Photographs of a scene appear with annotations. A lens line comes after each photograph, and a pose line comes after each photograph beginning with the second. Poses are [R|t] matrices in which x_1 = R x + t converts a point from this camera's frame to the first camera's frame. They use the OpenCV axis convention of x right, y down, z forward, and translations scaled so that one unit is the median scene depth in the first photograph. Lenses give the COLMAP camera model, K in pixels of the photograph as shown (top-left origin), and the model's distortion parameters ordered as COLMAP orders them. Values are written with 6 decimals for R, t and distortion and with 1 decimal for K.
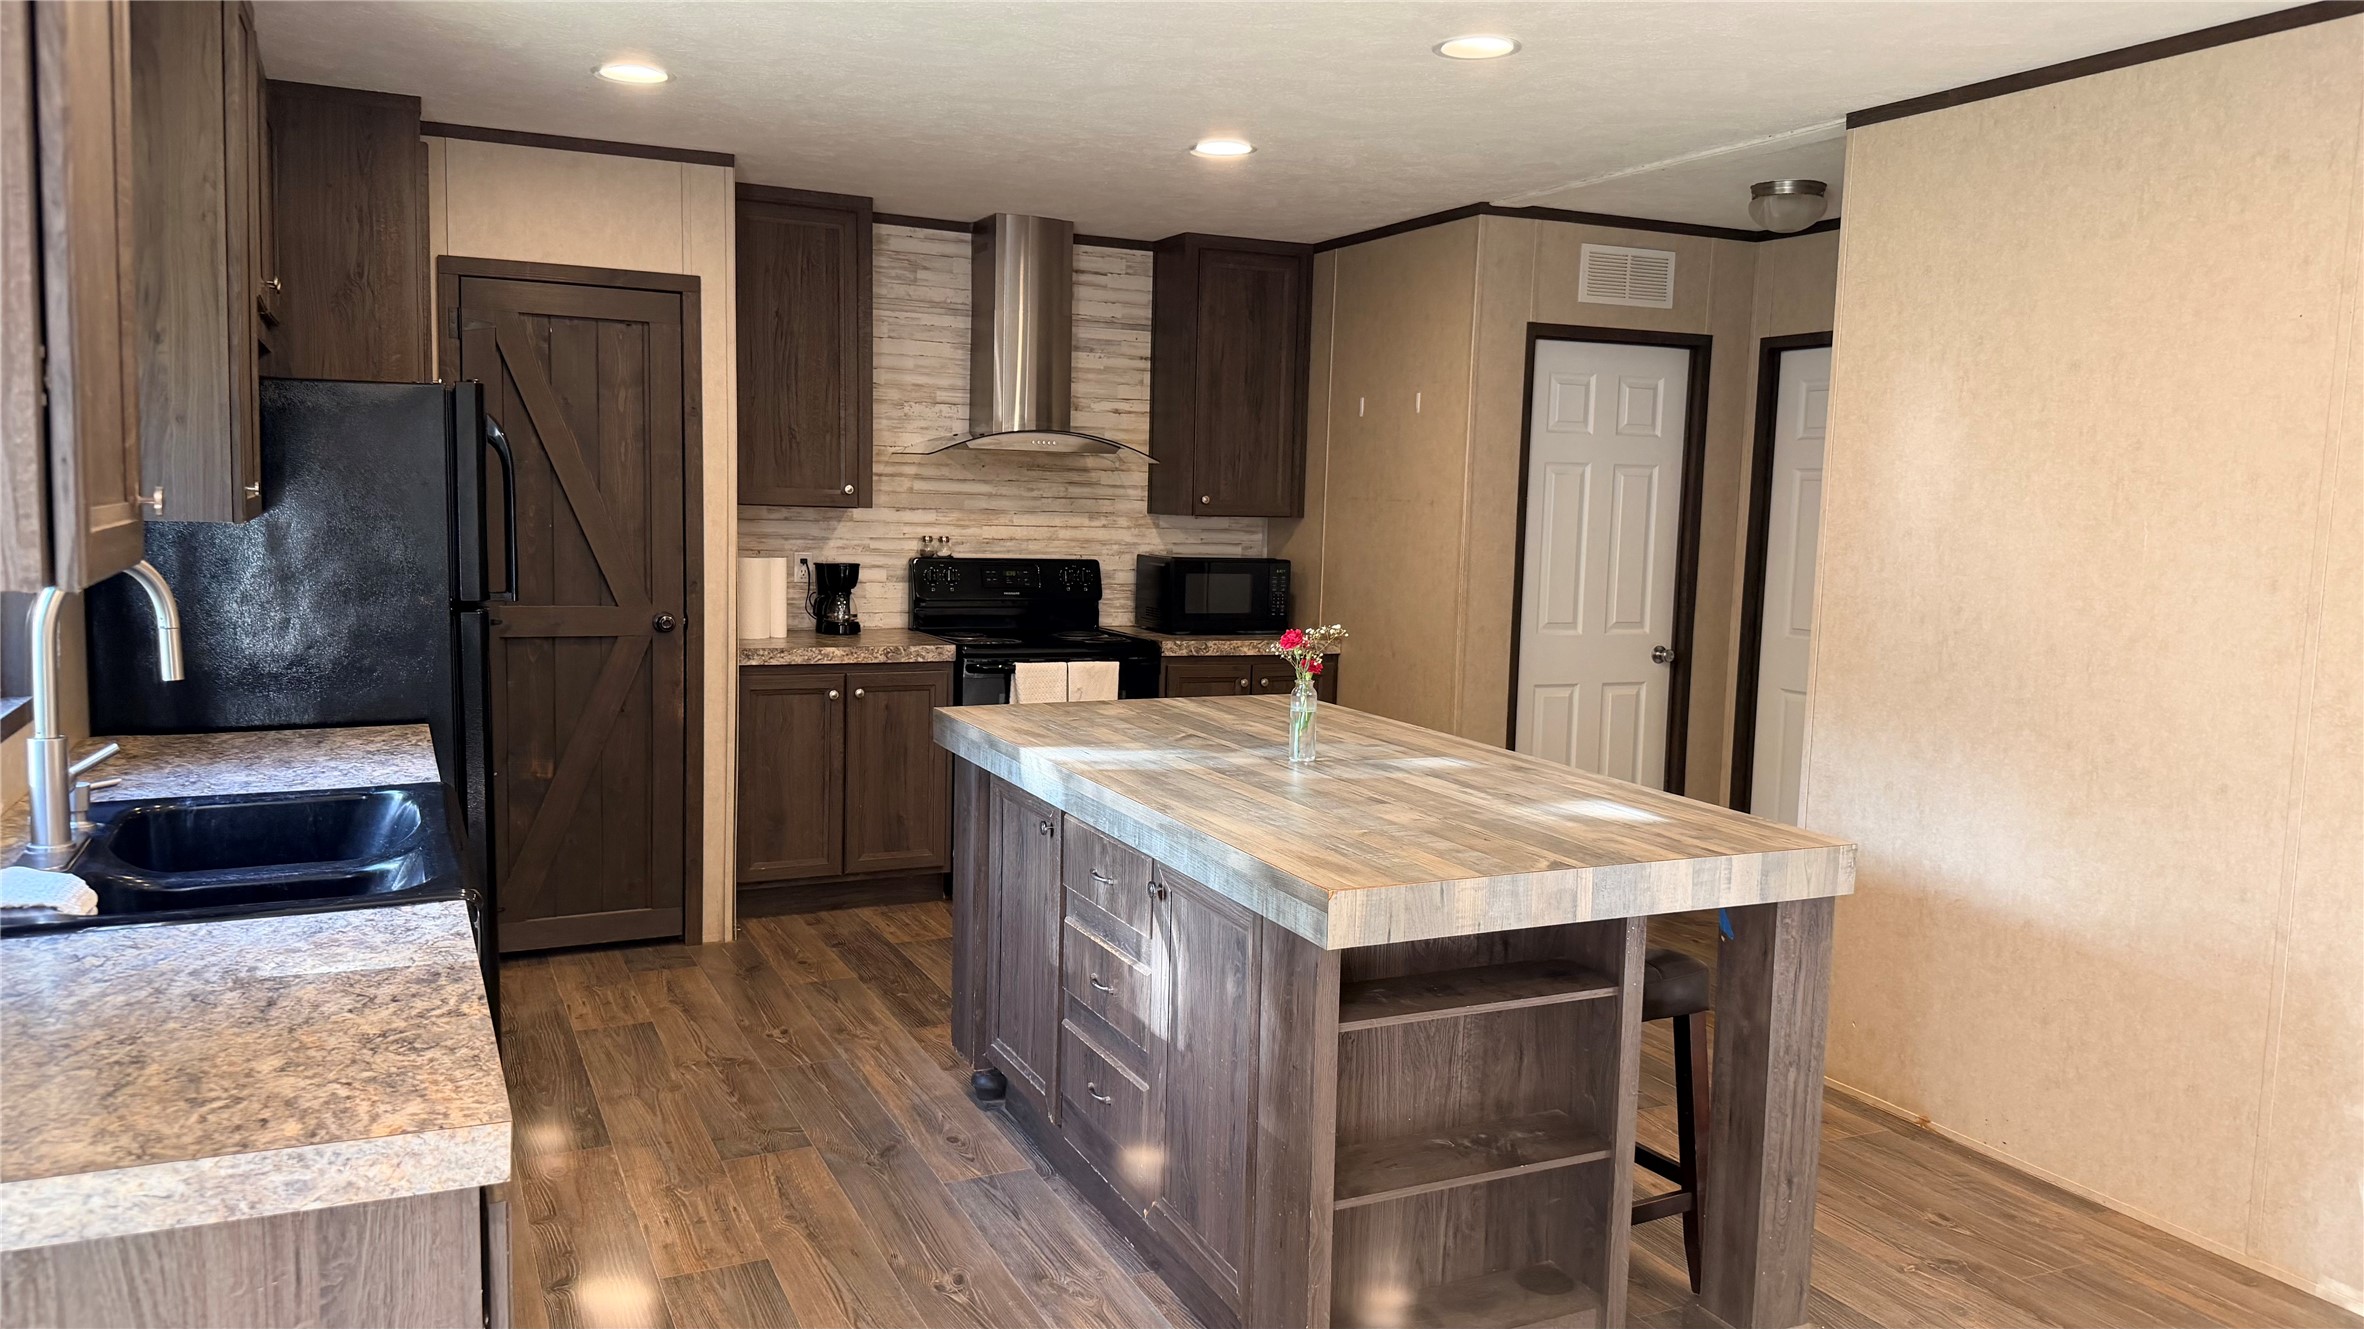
lens RADIAL K [[1674.1, 0, 1174.8], [0, 1674.1, 669.1], [0, 0, 1]] dist [0.129984, -0.205024]
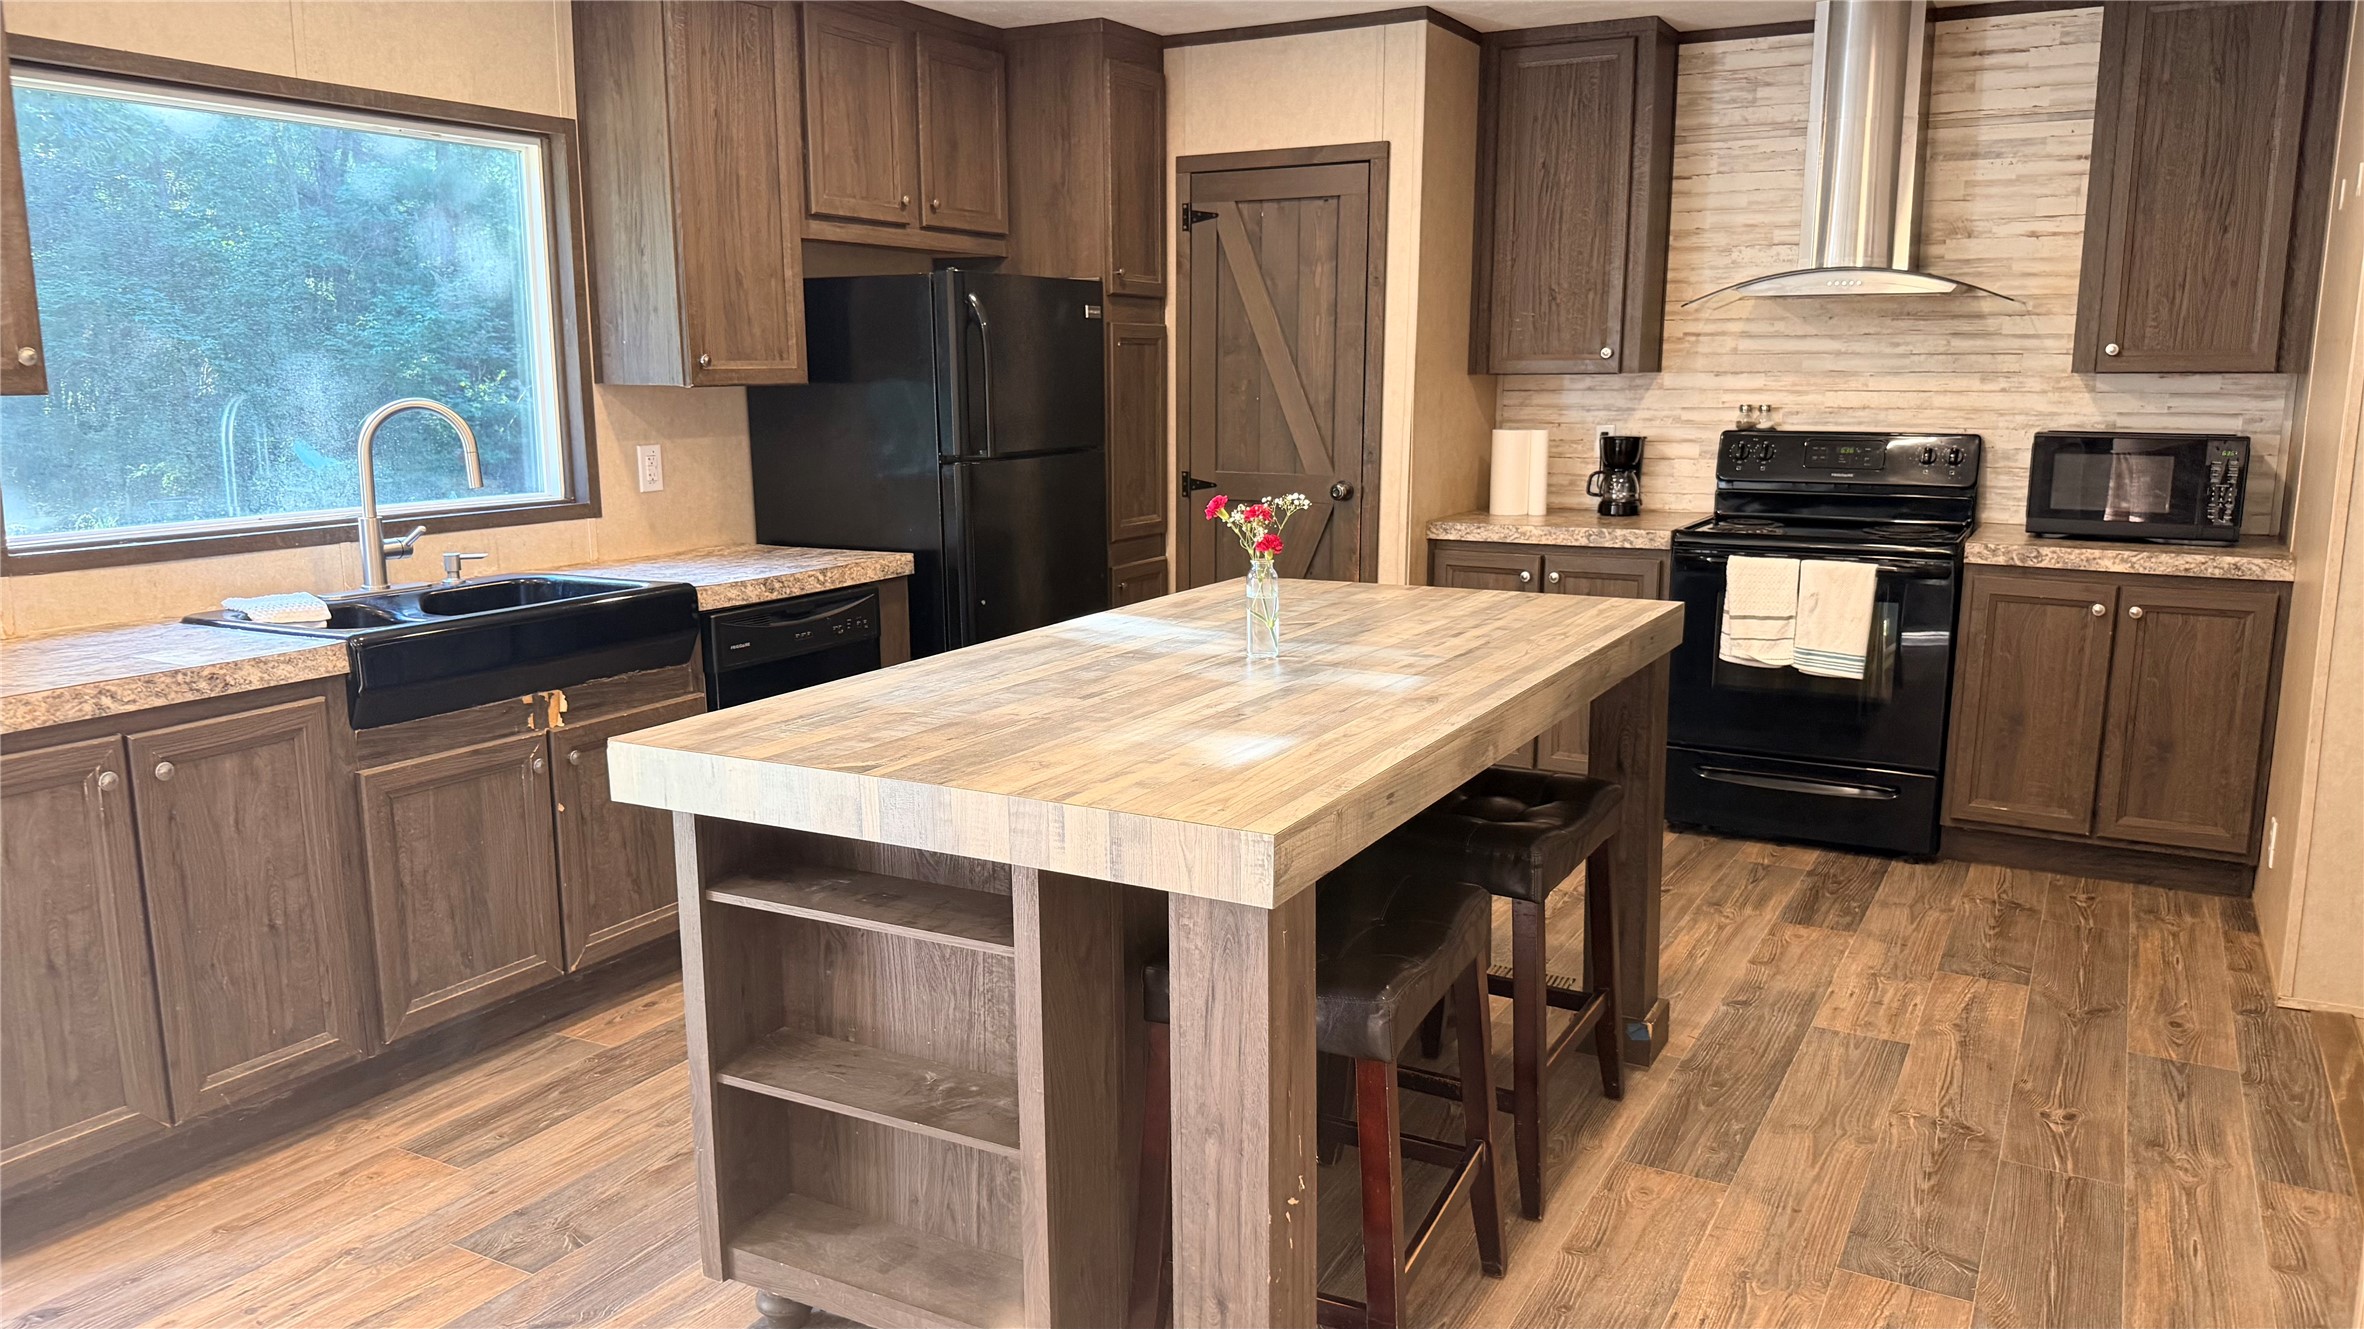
lens RADIAL K [[1674.8, 0, 1105.7], [0, 1674.8, 669.2], [0, 0, 1]] dist [0.004822, -0.041784]
pose [[0.548691, 0.118978, -0.827516, 0.413831], [-0.067362, 0.992895, 0.098091, -0.008231], [0.833307, 0.001922, 0.552807, 0.279317]]
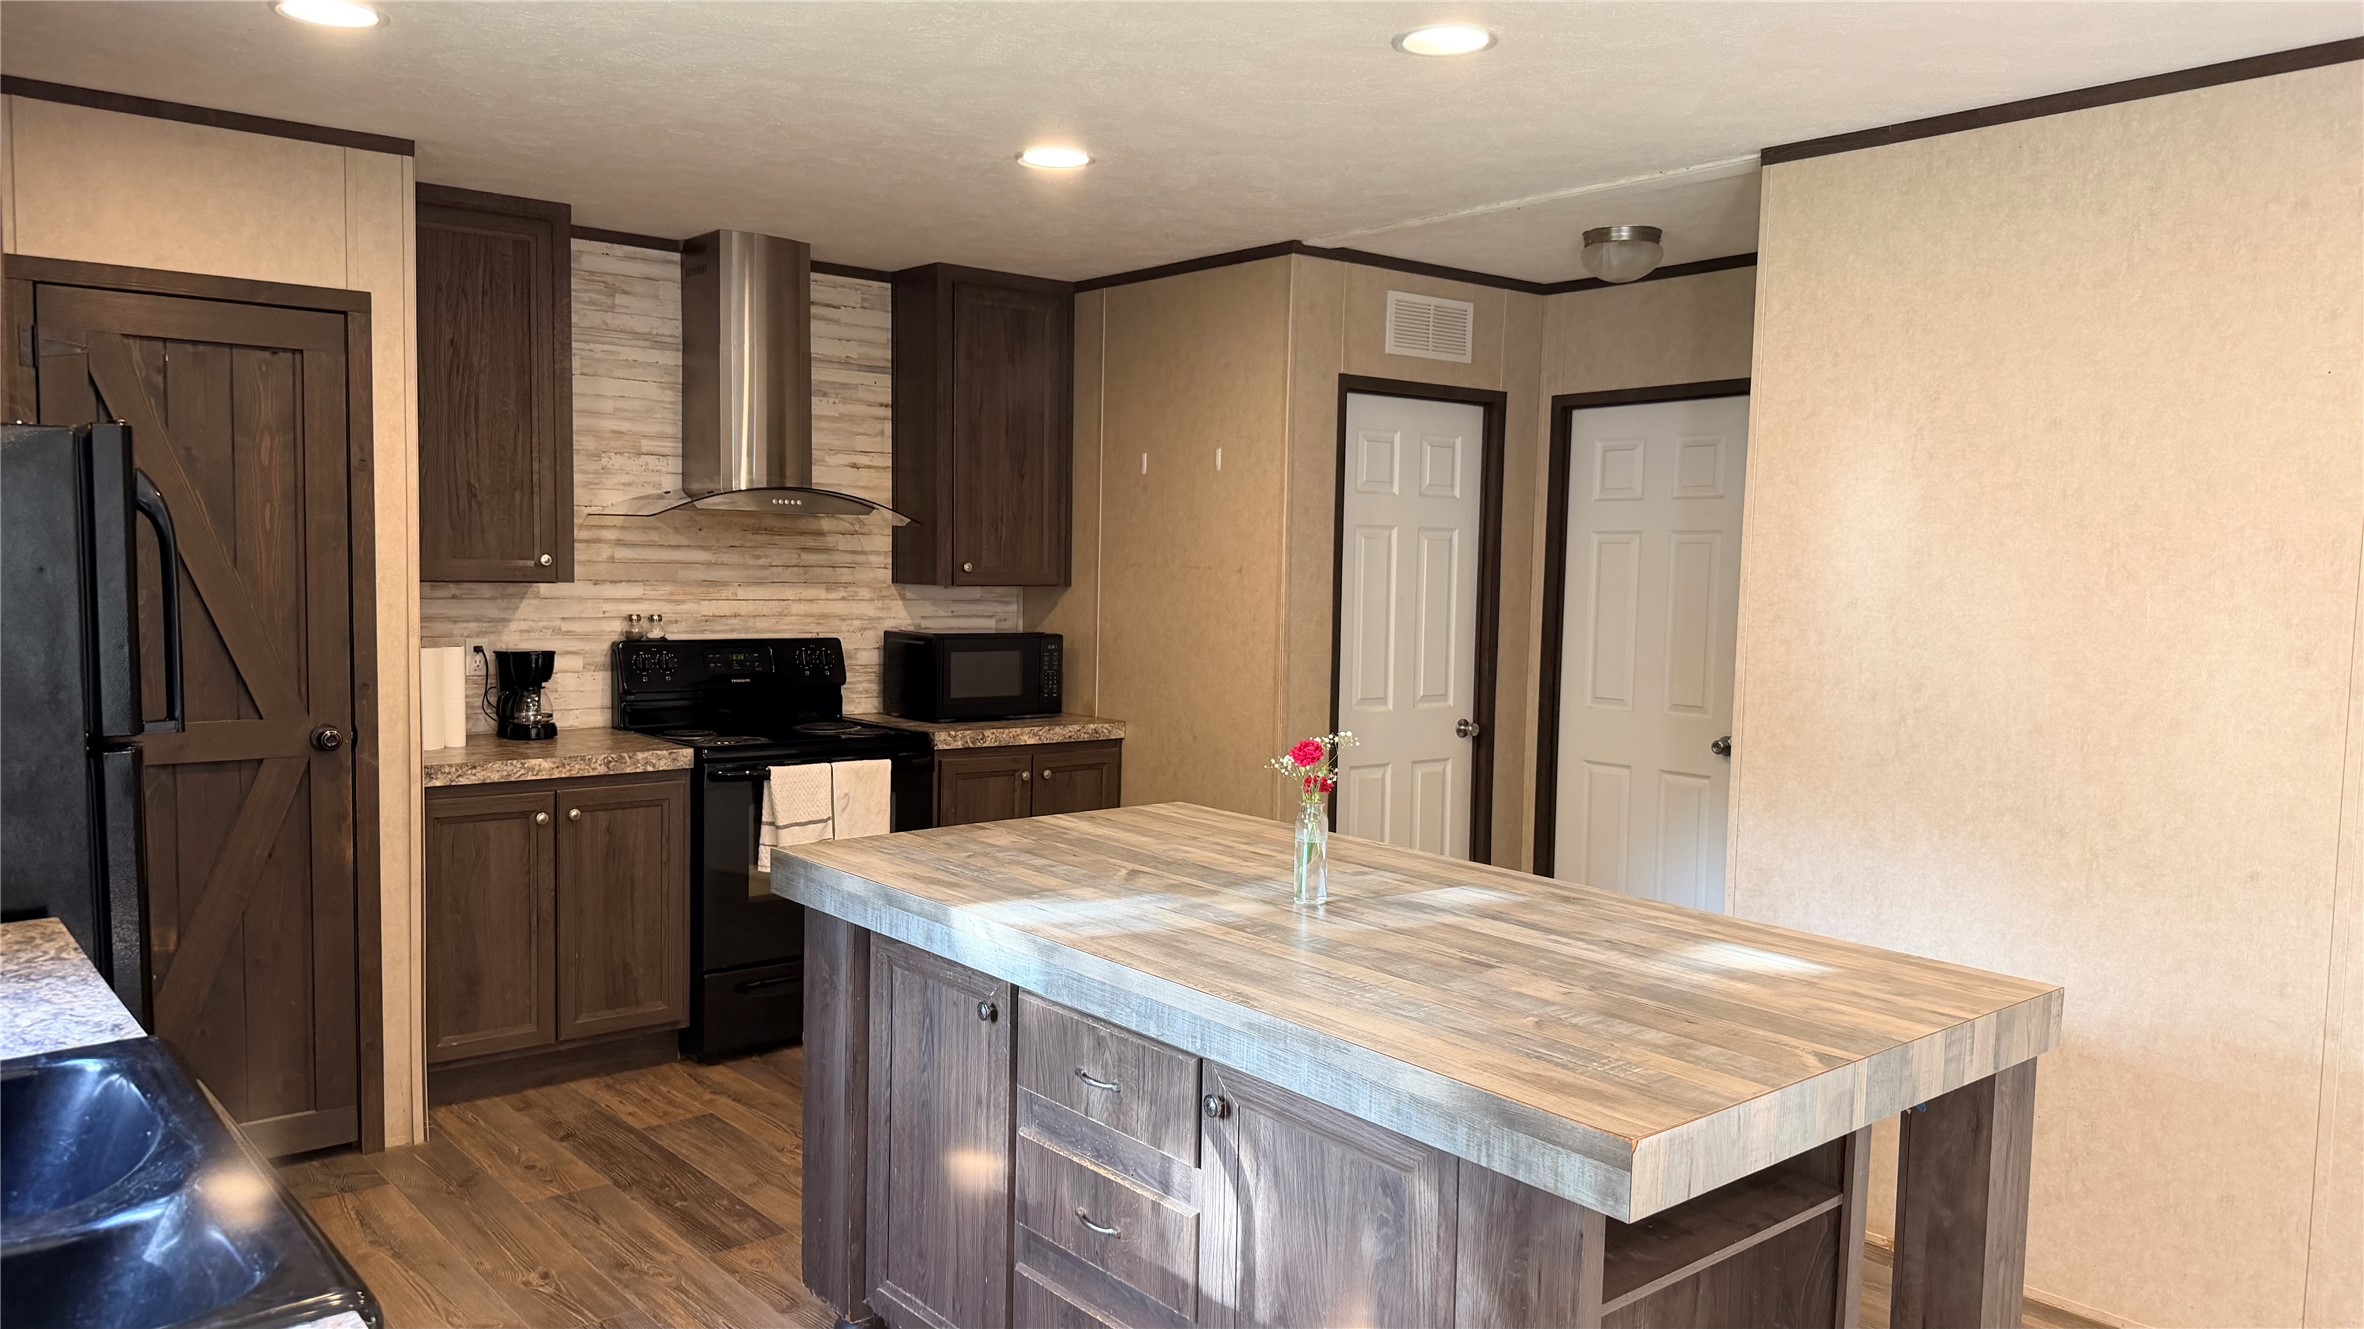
lens RADIAL K [[1684.8, 0, 1182.2], [0, 1684.8, 688.7], [0, 0, 1]] dist [0.114820, -0.199352]
pose [[0.968348, -0.027853, 0.248045, -0.100781], [0.033457, 0.999271, -0.018405, -0.019335], [-0.247352, 0.026121, 0.968574, 0.131705]]
